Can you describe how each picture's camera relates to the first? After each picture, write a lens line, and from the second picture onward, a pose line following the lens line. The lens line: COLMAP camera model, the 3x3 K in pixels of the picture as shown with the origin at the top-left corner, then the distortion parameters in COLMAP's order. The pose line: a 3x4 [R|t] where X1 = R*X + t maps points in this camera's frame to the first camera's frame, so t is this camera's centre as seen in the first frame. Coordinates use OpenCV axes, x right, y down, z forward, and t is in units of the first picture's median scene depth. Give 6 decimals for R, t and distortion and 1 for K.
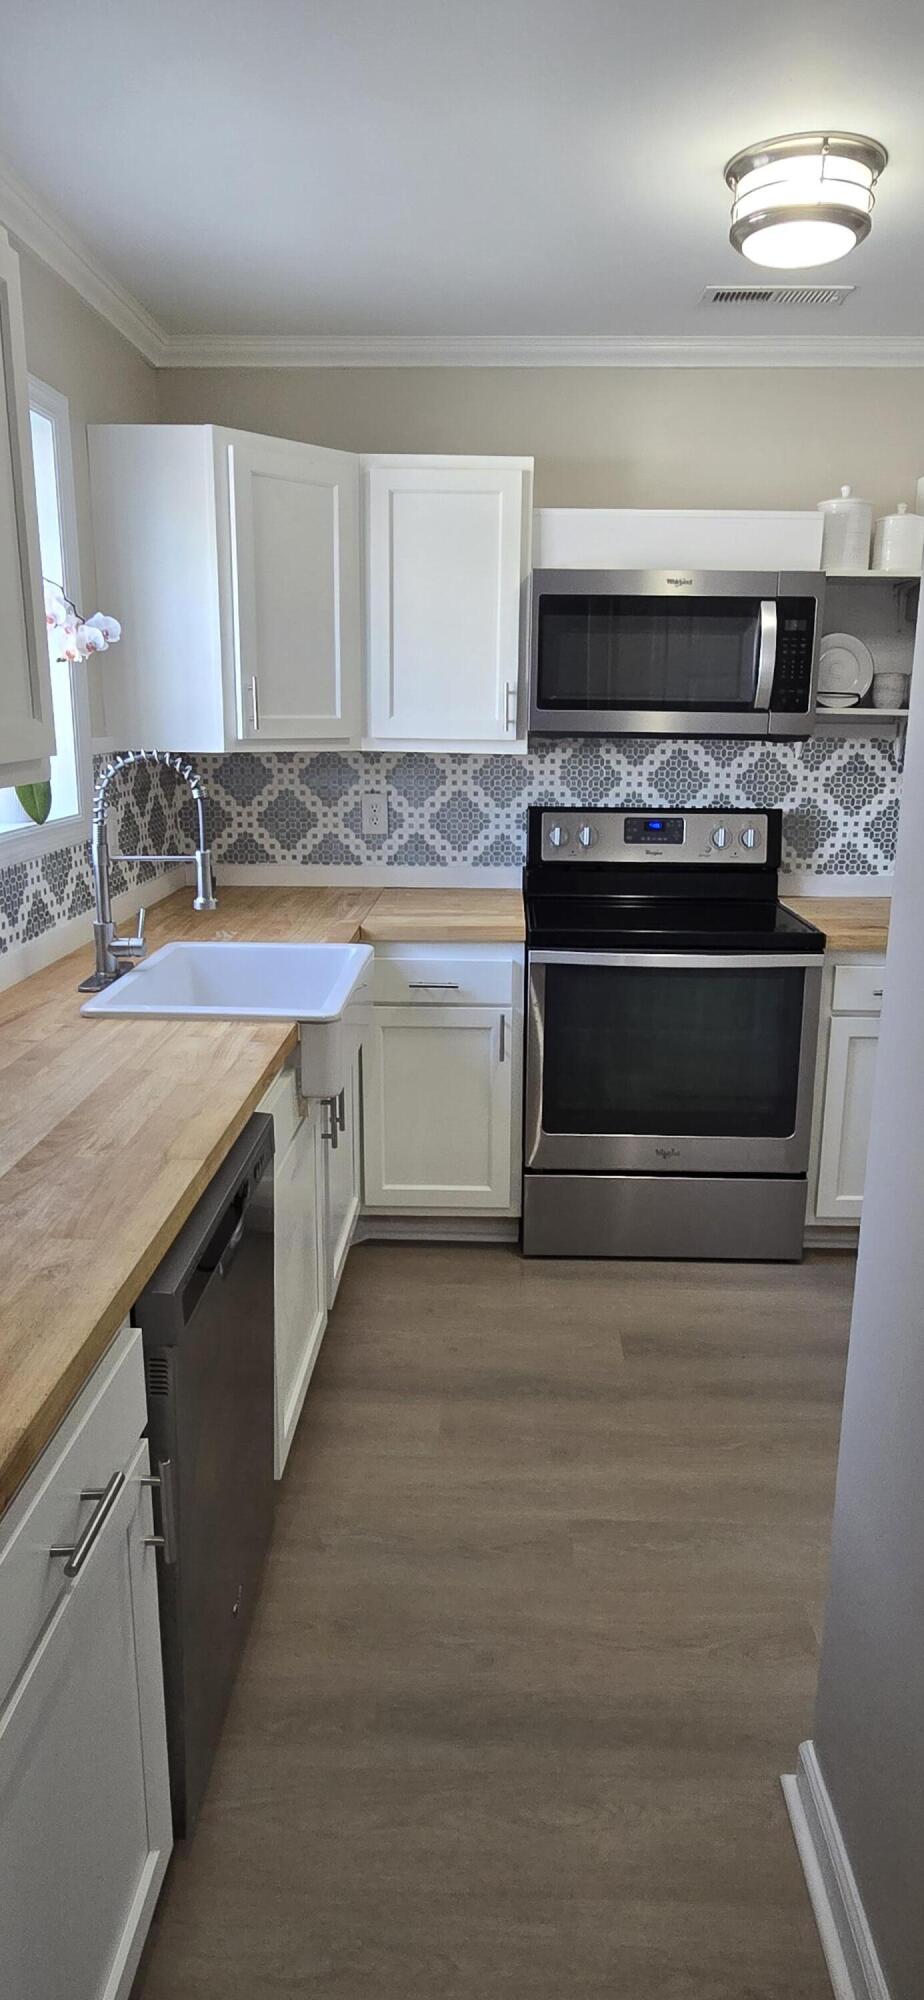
lens RADIAL K [[1202.1, 0, 465.5], [0, 1202.1, 1001.2], [0, 0, 1]] dist [-0.004771, 0.001143]
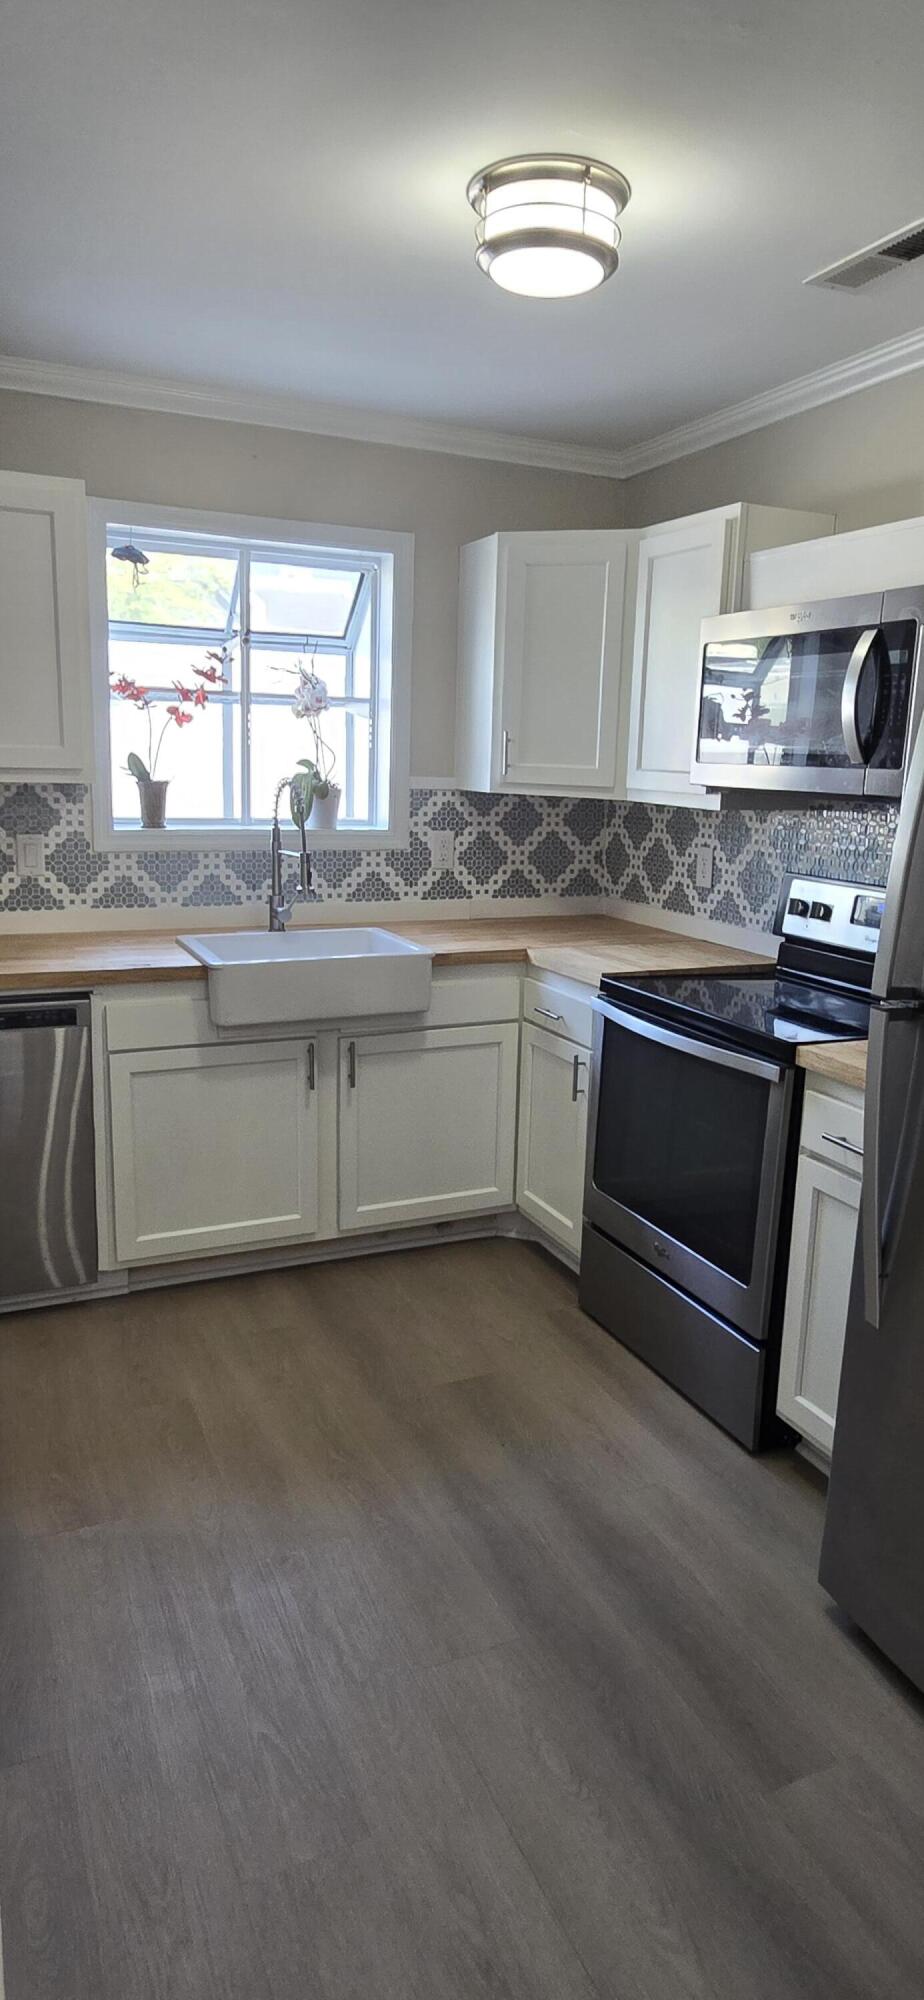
lens RADIAL K [[1202.1, 0, 472.9], [0, 1202.1, 1001.7], [0, 0, 1]] dist [-0.004771, 0.001143]
pose [[0.447576, 0.182648, -0.875395, 0.788141], [-0.243136, 0.966897, 0.077428, -0.080681], [0.860559, 0.178185, 0.477168, 0.385030]]
